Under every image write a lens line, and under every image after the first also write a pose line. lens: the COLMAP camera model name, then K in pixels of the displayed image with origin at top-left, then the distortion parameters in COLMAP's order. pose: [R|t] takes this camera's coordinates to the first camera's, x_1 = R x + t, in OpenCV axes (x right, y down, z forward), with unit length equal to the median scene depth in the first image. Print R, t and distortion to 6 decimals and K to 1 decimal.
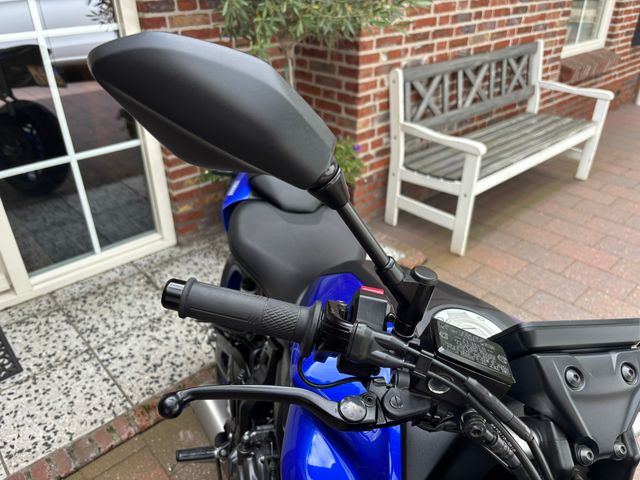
lens RADIAL K [[483.0, 0, 326.4], [0, 483.0, 238.3], [0, 0, 1]] dist [0.003955, -0.032678]
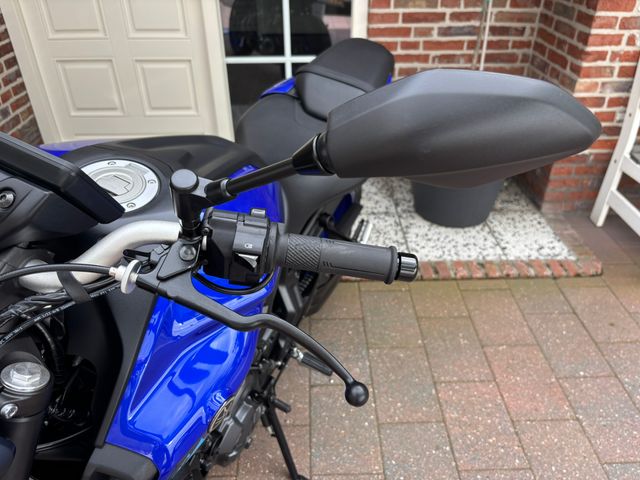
lens RADIAL K [[483.0, 0, 319.5], [0, 483.0, 236.3], [0, 0, 1]] dist [0.003955, -0.032678]
pose [[0.758561, 0.366417, -0.538817, 0.257627], [-0.324401, 0.929514, 0.175406, -0.001142], [0.565110, 0.041737, 0.823959, 0.094601]]
